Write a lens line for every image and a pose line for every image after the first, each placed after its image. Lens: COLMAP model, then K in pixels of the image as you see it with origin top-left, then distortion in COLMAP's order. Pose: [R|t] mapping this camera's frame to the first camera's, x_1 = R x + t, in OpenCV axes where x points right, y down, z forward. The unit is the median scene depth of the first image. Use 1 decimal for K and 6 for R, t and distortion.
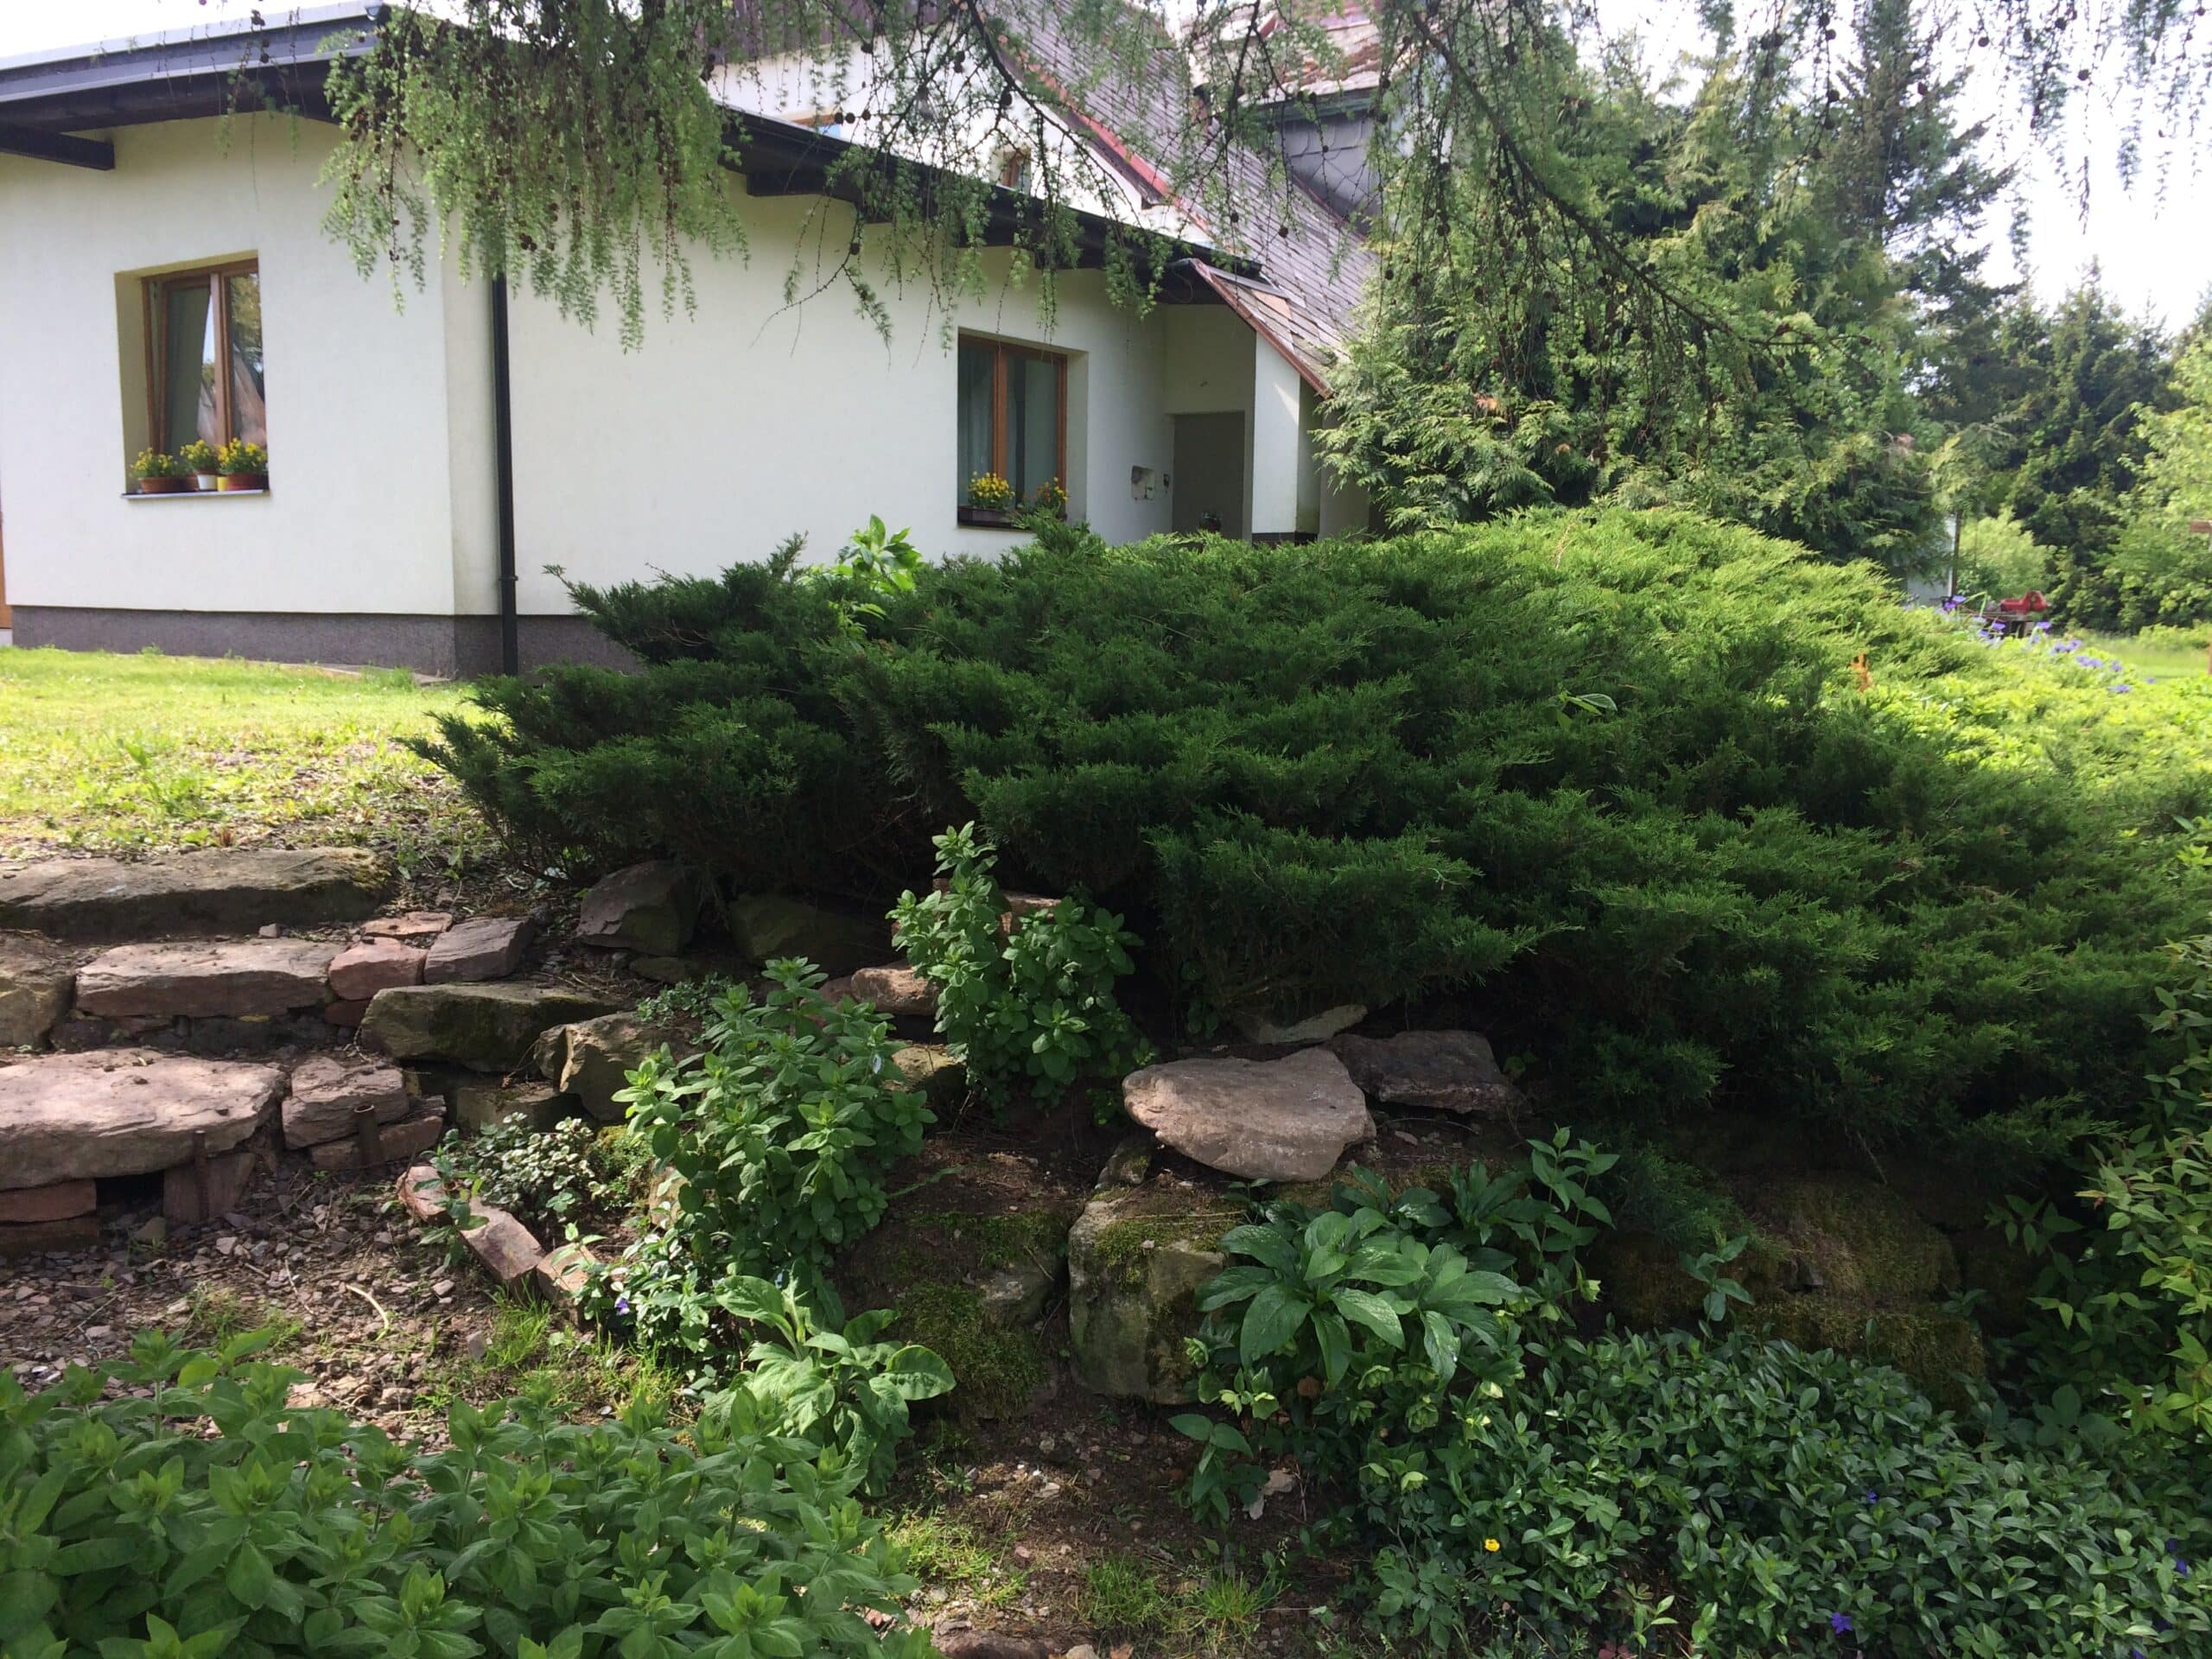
lens RADIAL K [[1869.8, 0, 1106.0], [0, 1869.8, 829.5], [0, 0, 1]] dist [0.127914, -0.209525]
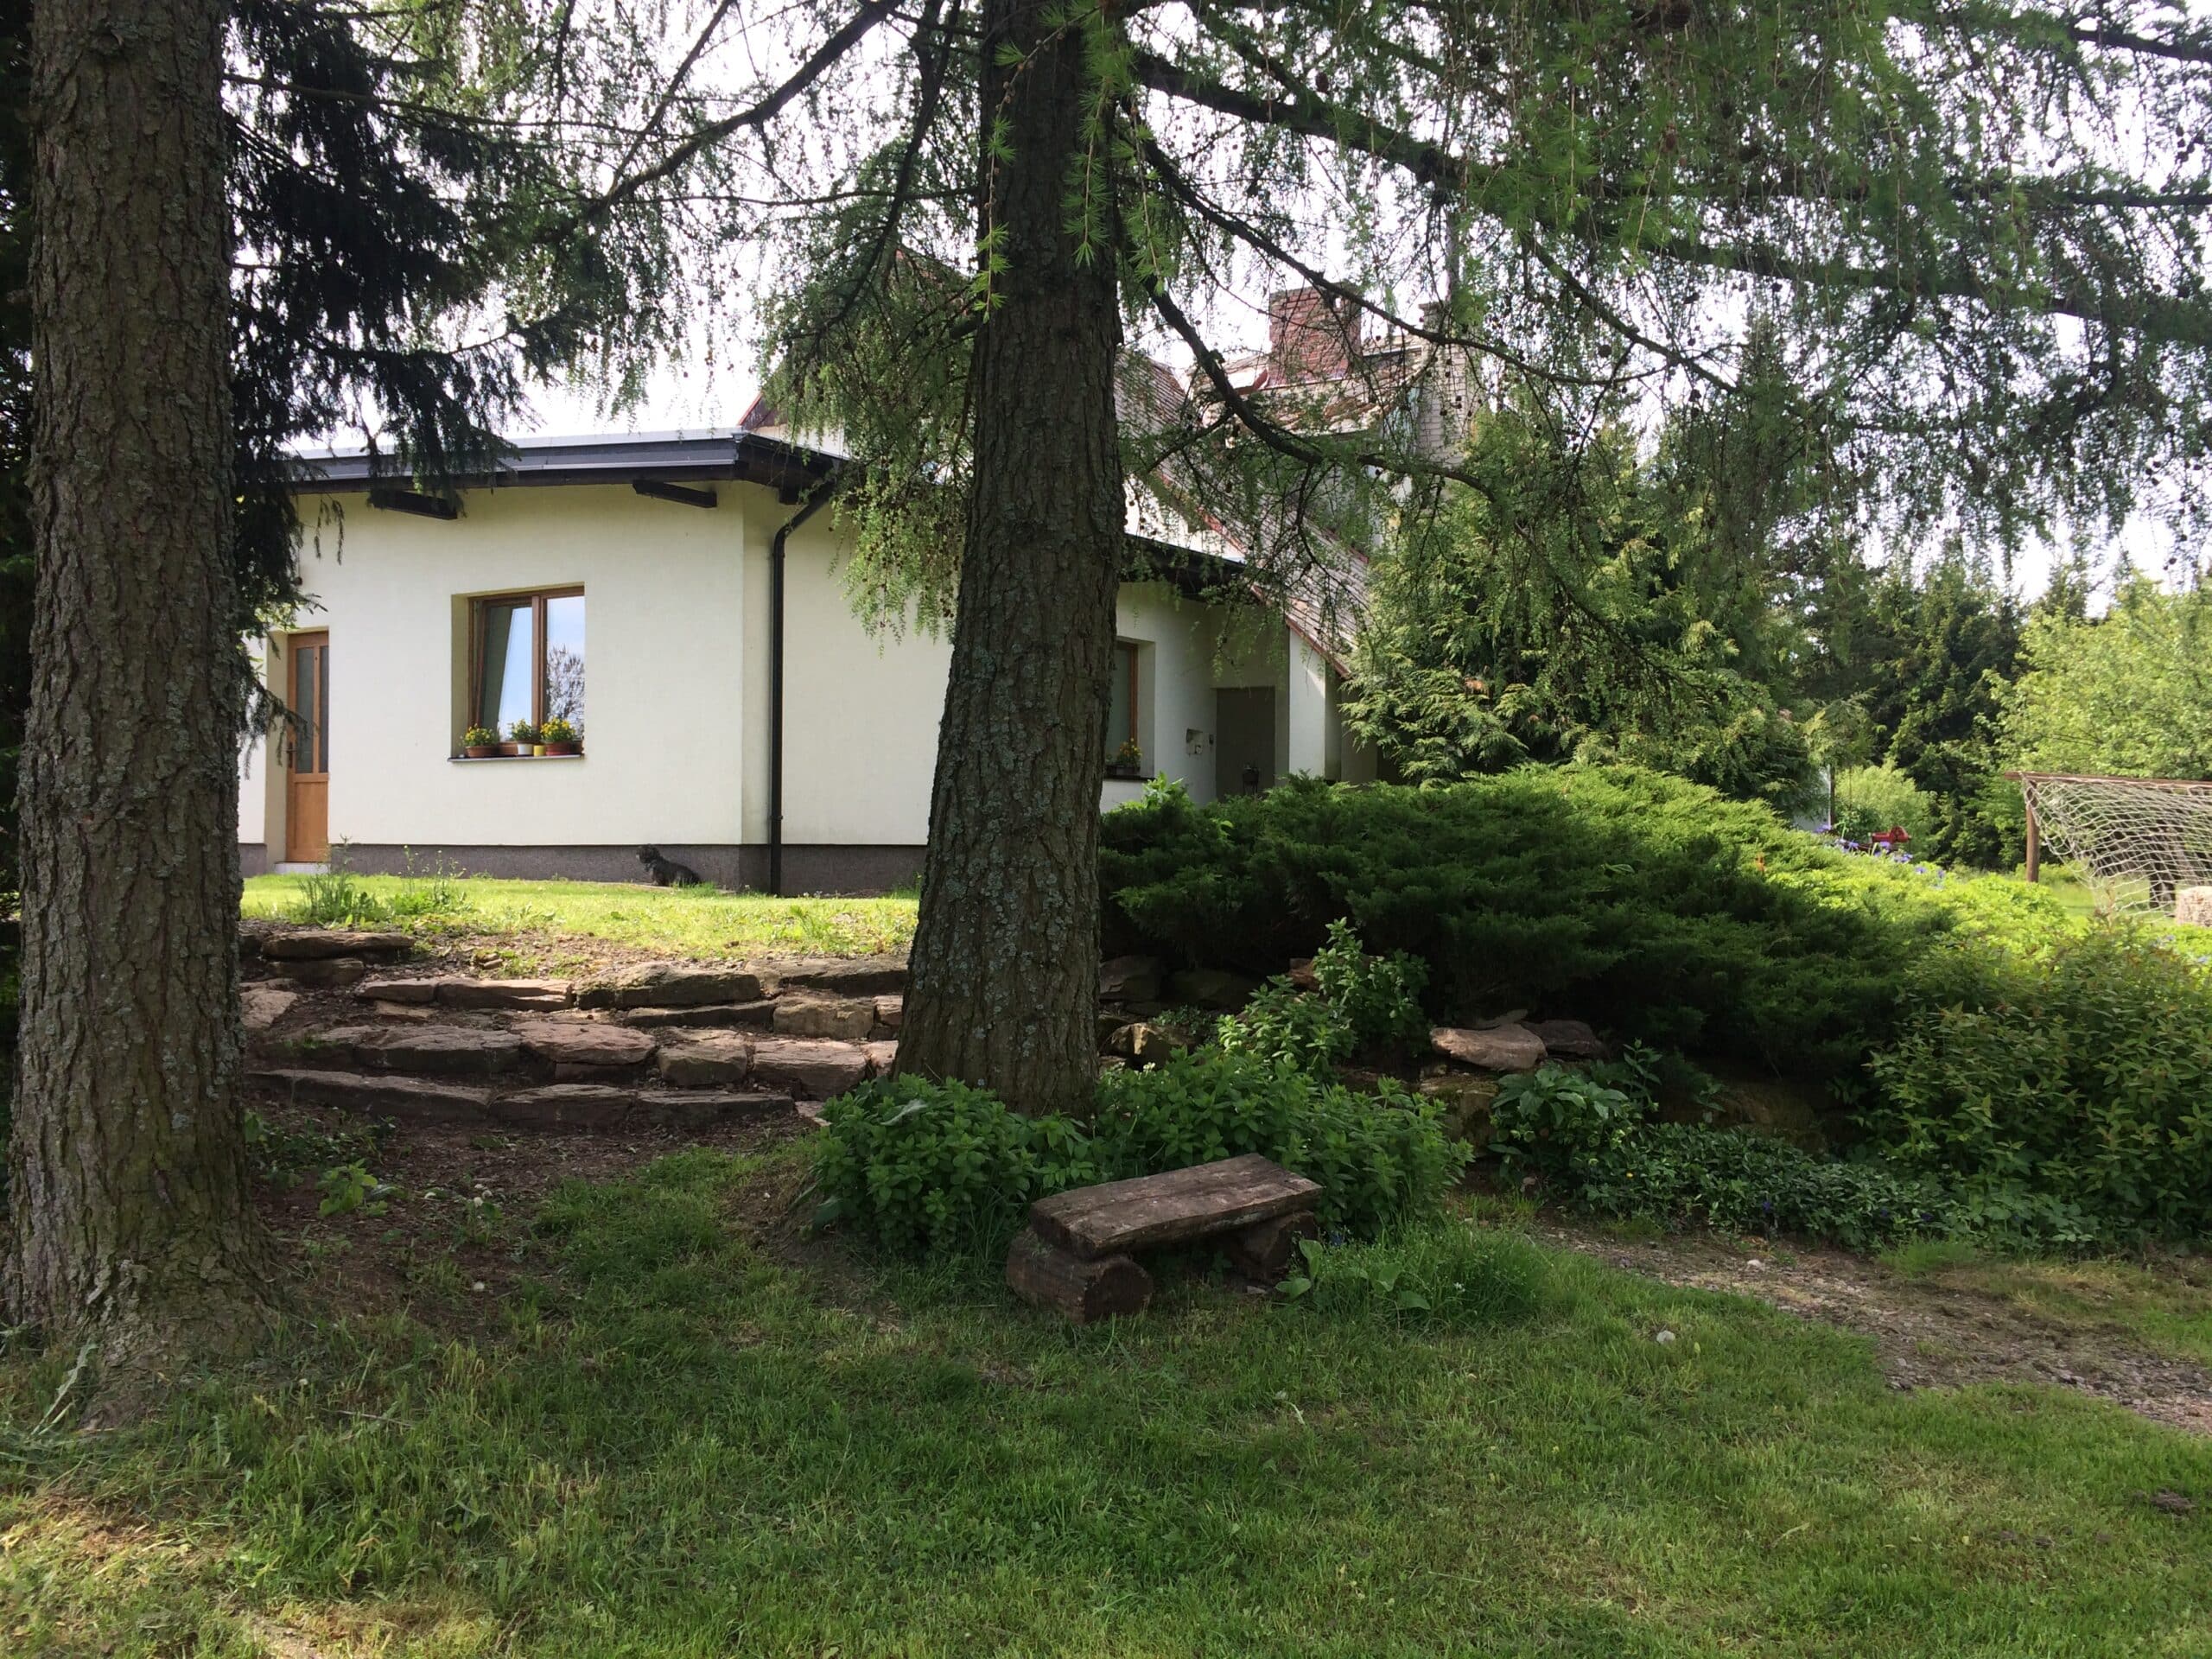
lens RADIAL K [[1869.8, 0, 1106.0], [0, 1869.8, 829.5], [0, 0, 1]] dist [0.127914, -0.209525]
pose [[0.999145, -0.005857, 0.040925, -0.112704], [0.011127, 0.991484, -0.129749, 0.044728], [-0.039817, 0.130093, 0.990702, -0.290373]]
